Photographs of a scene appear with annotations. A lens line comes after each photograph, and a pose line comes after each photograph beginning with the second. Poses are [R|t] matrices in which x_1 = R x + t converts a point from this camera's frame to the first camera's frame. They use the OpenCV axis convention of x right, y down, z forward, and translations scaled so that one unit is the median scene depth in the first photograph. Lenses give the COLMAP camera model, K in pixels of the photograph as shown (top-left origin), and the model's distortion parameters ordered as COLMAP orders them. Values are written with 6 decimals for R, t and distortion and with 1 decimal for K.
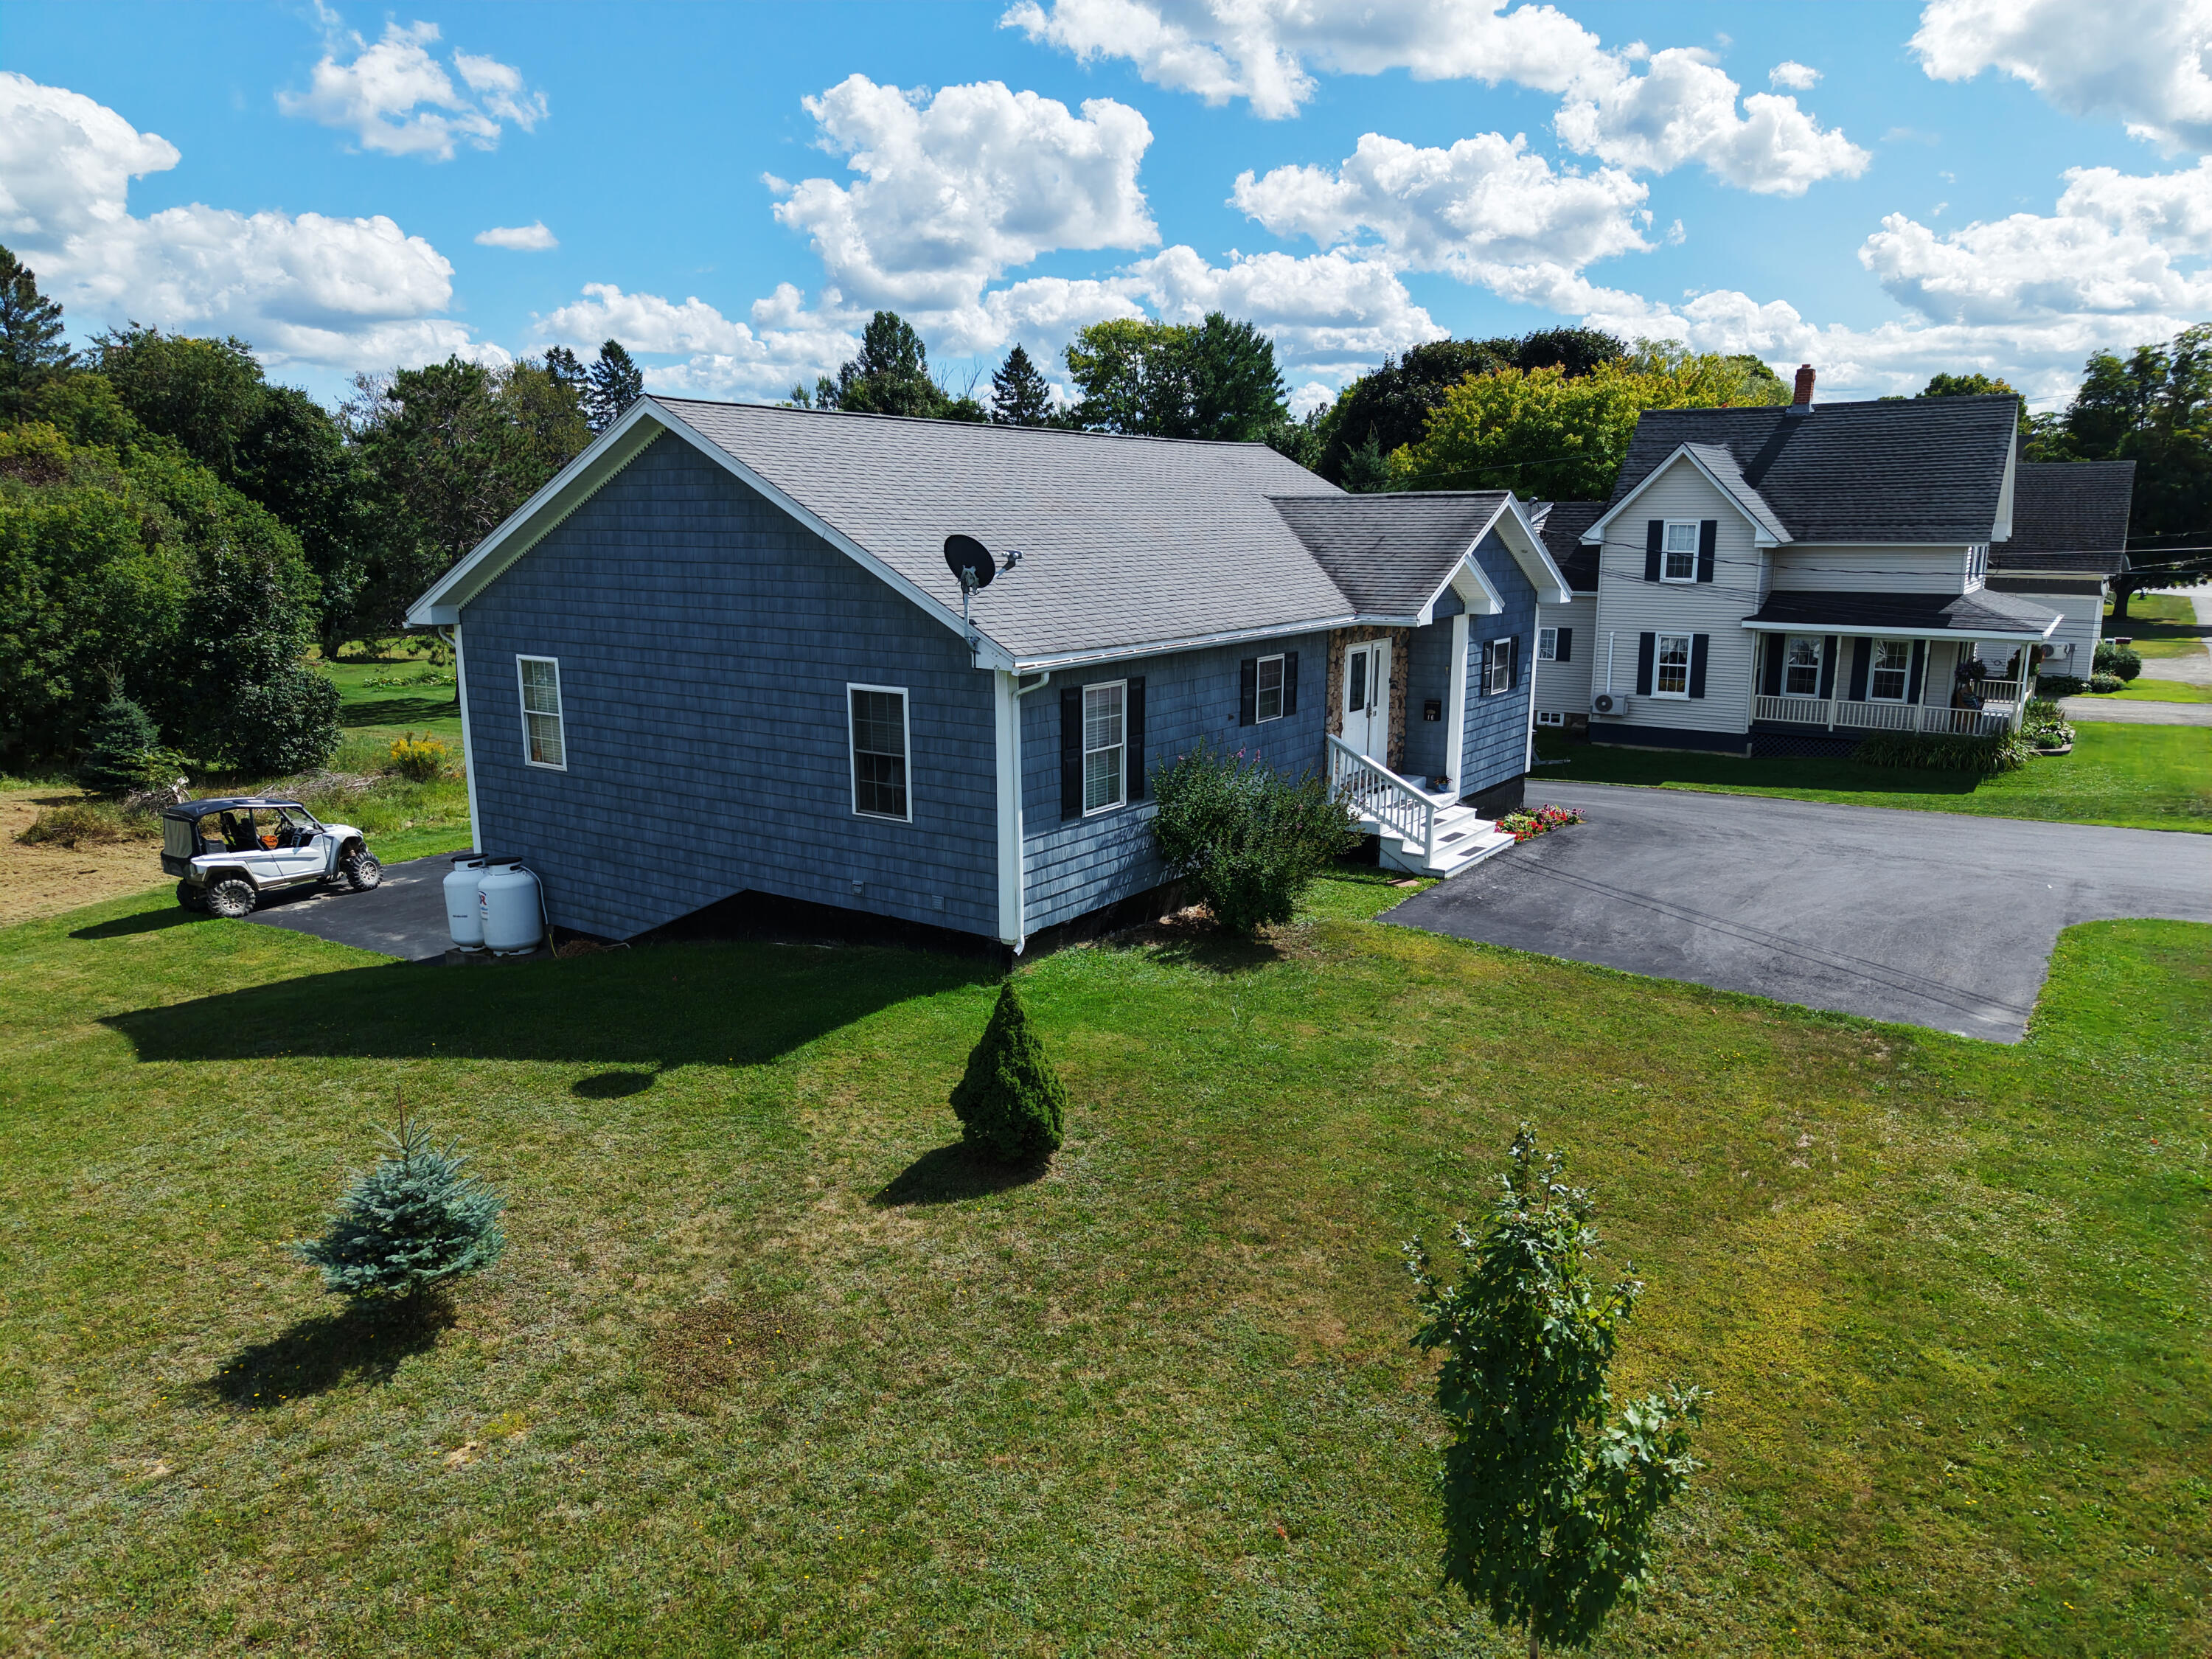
lens RADIAL K [[1479.7, 0, 1126.7], [0, 1479.7, 820.6], [0, 0, 1]] dist [0.062769, -0.058436]
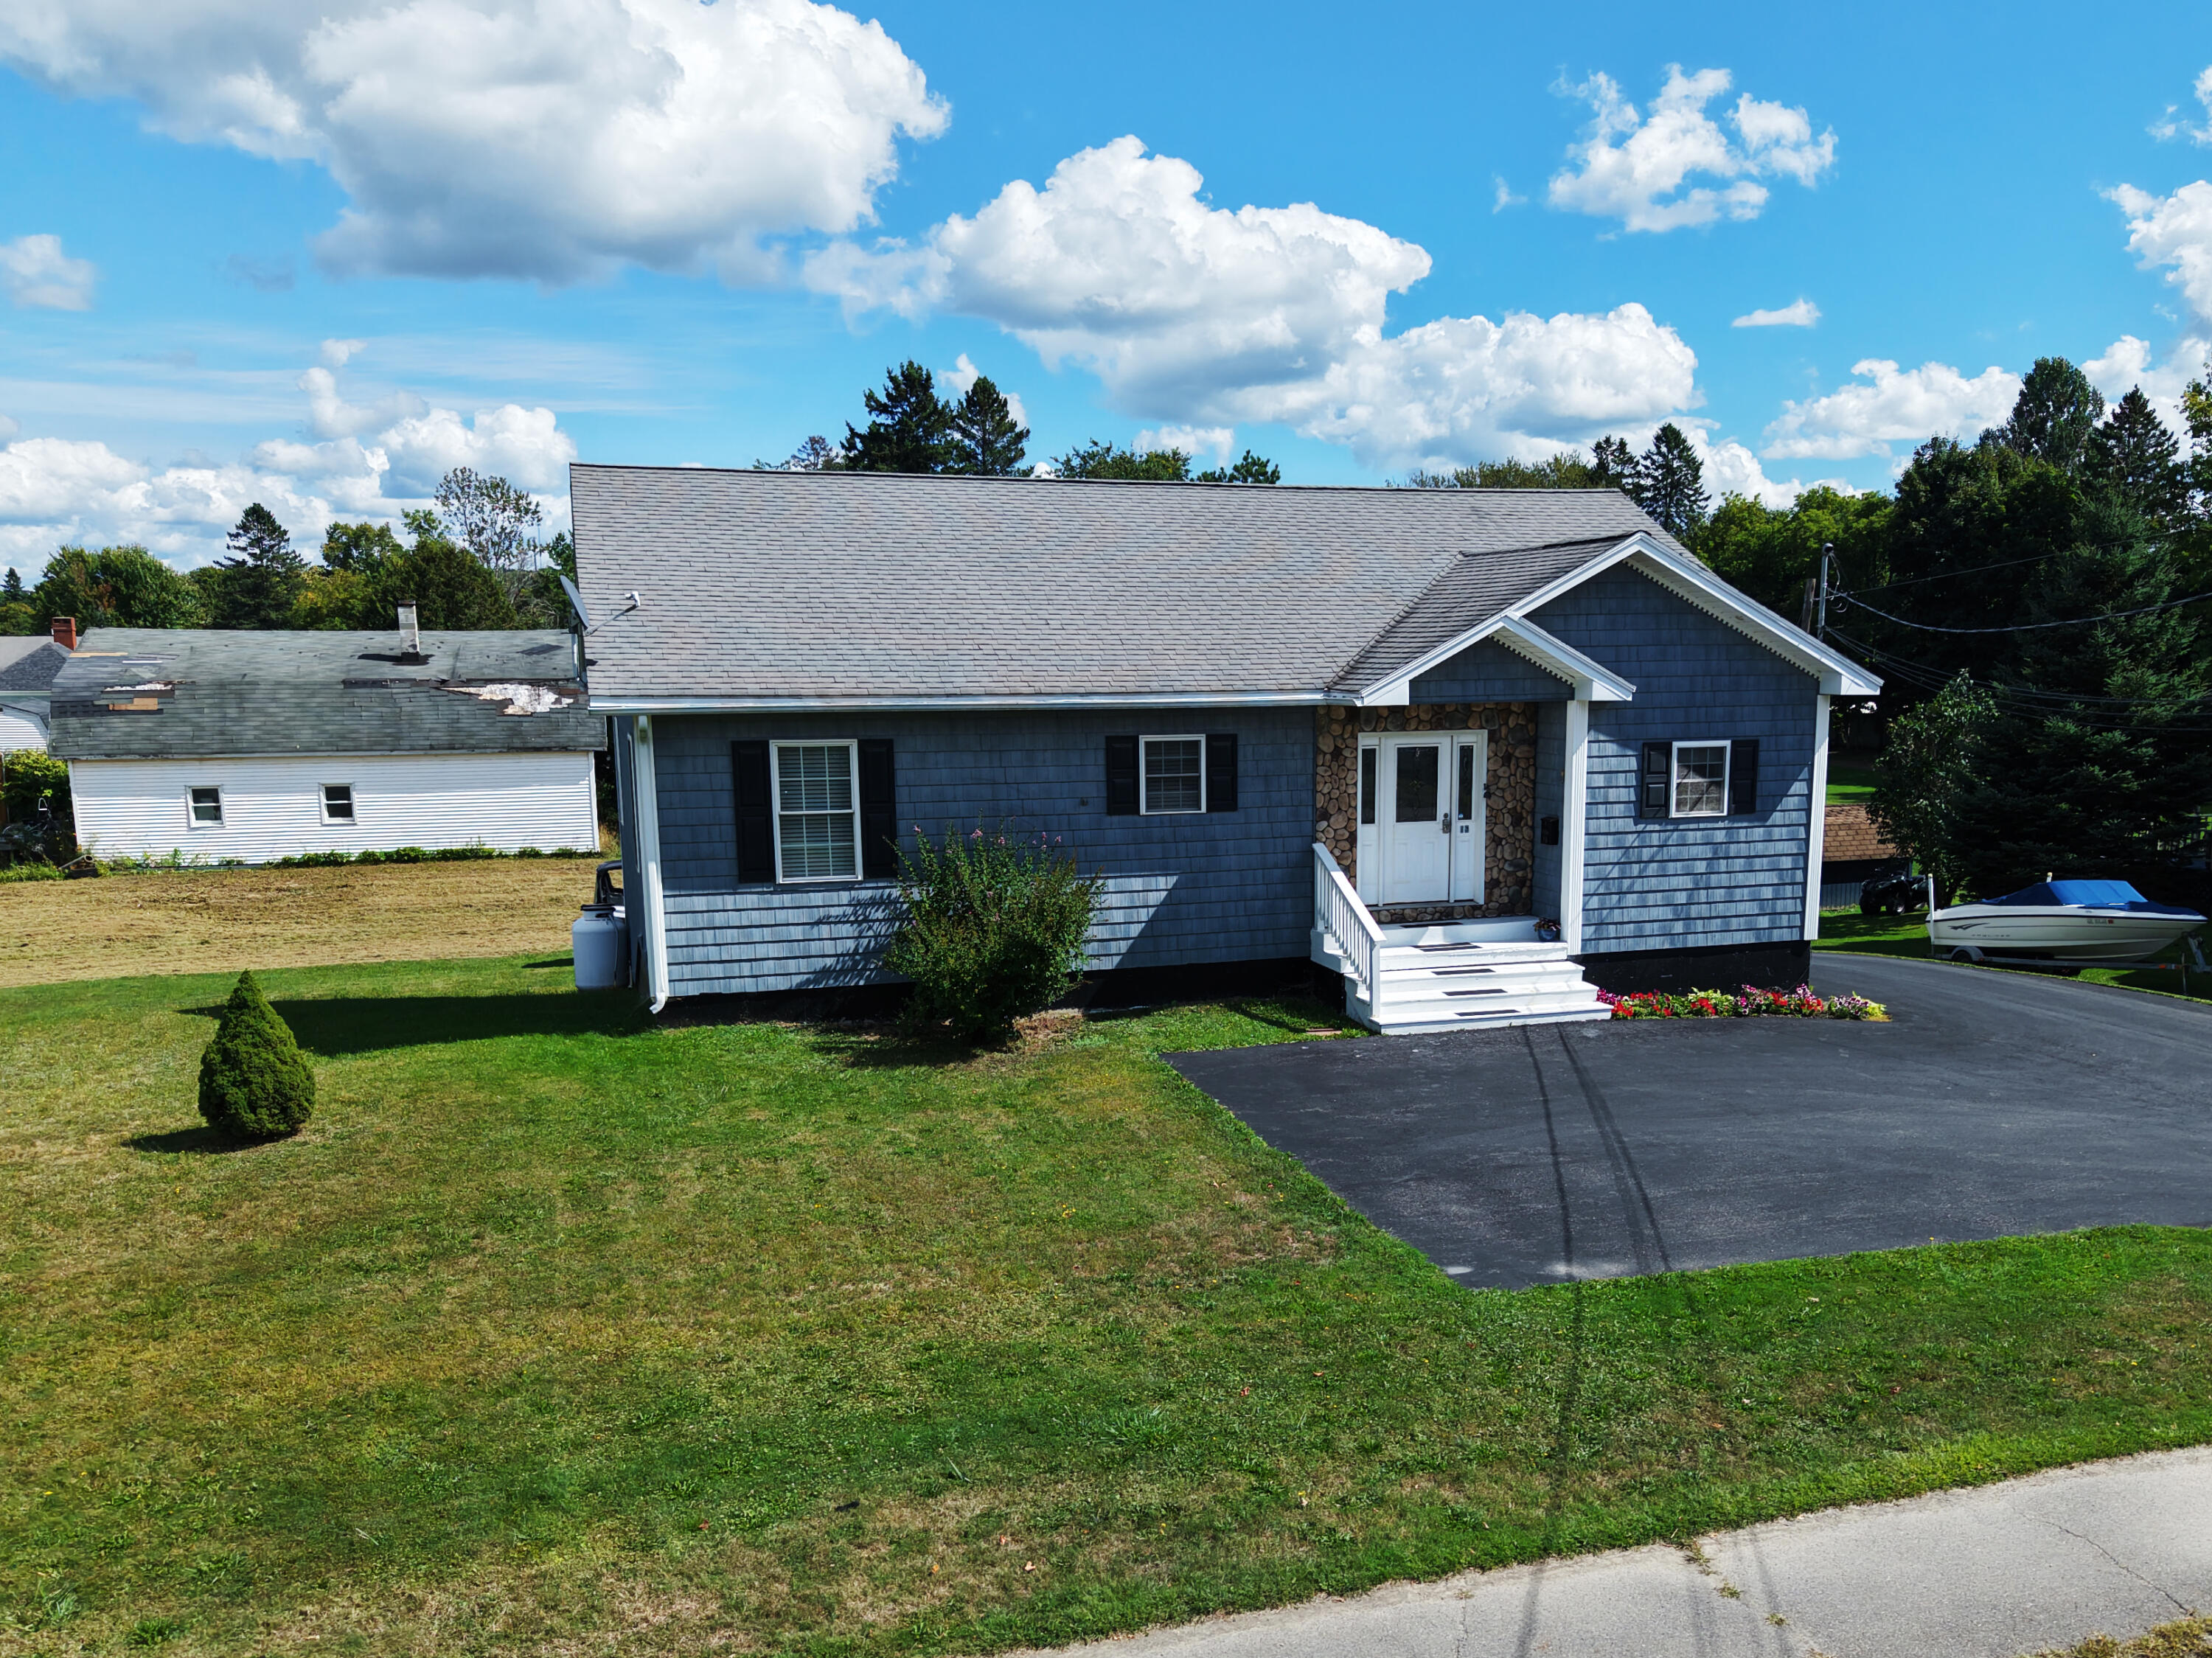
lens RADIAL K [[1879.9, 0, 1241.3], [0, 1879.9, 954.2], [0, 0, 1]] dist [0.110242, -0.213726]
pose [[0.805002, 0.093568, -0.585847, 0.770413], [-0.117348, 0.993087, -0.002635, 0.009298], [0.581551, 0.070869, 0.810418, 0.178077]]
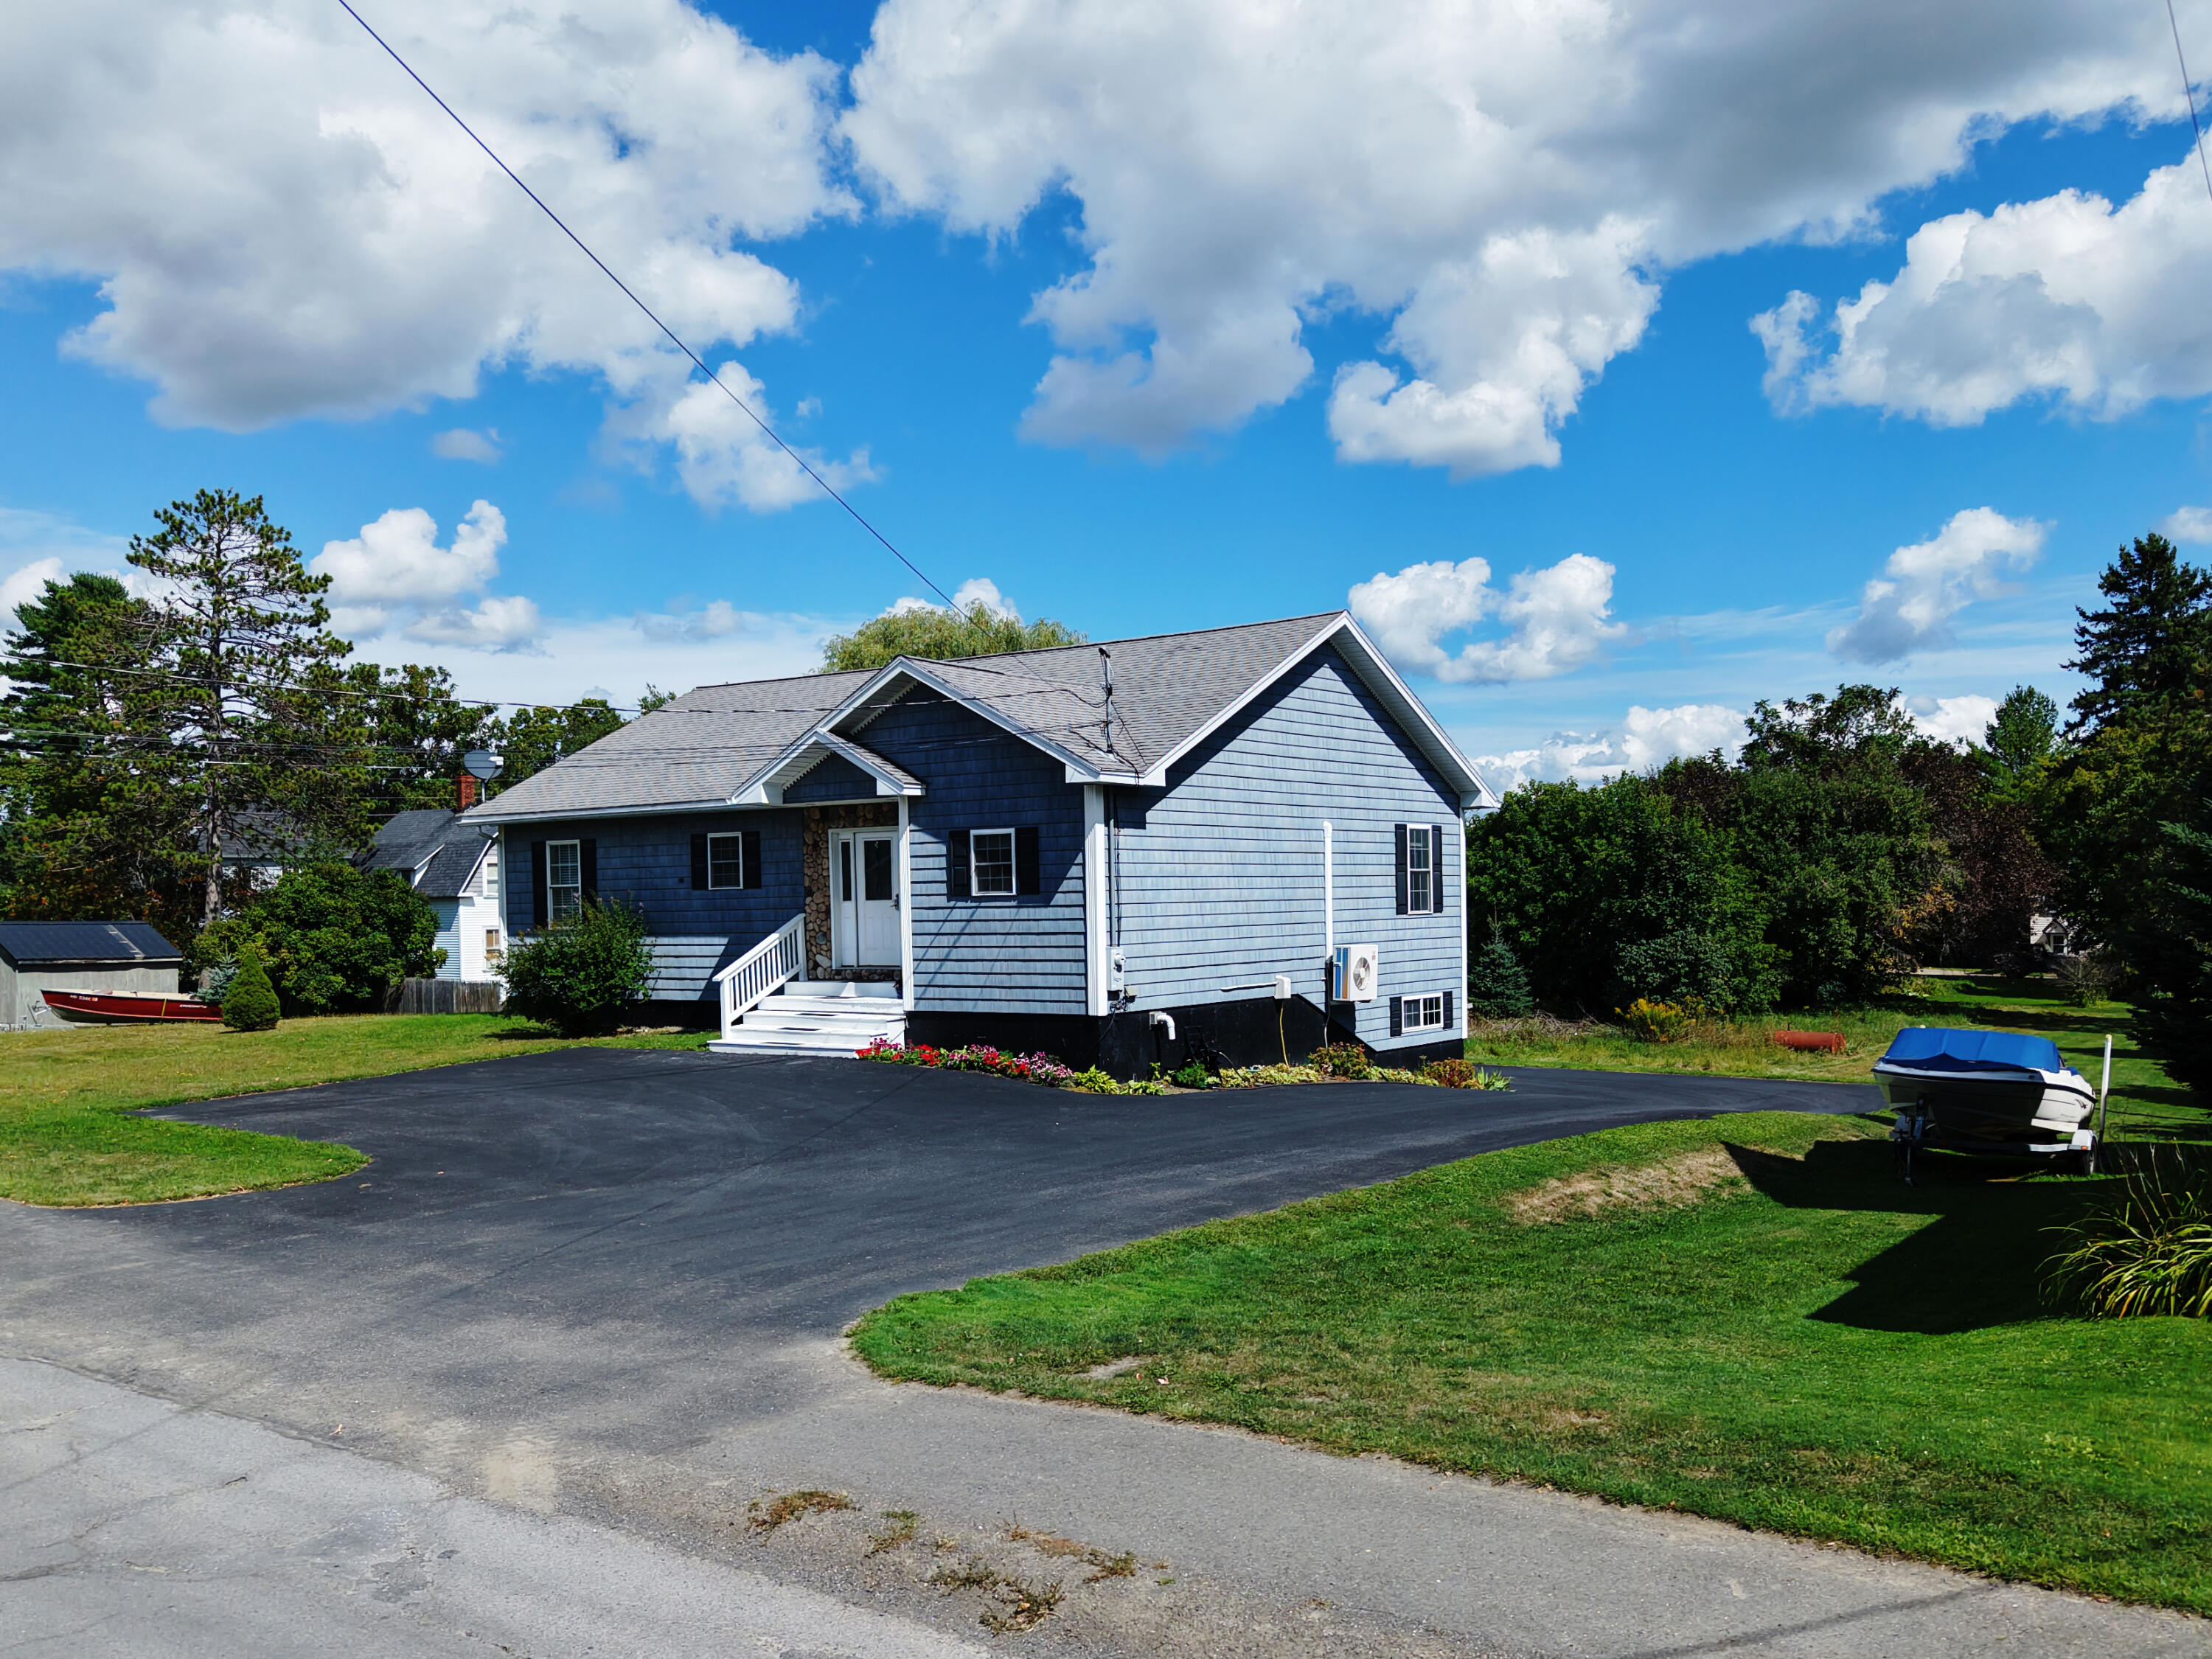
lens RADIAL K [[1880.1, 0, 1241.3], [0, 1880.1, 954.7], [0, 0, 1]] dist [0.110242, -0.213726]
pose [[0.003898, 0.029970, -0.999543, 1.602718], [-0.185950, 0.982139, 0.028723, -0.137503], [0.982551, 0.185753, 0.009401, 1.421418]]
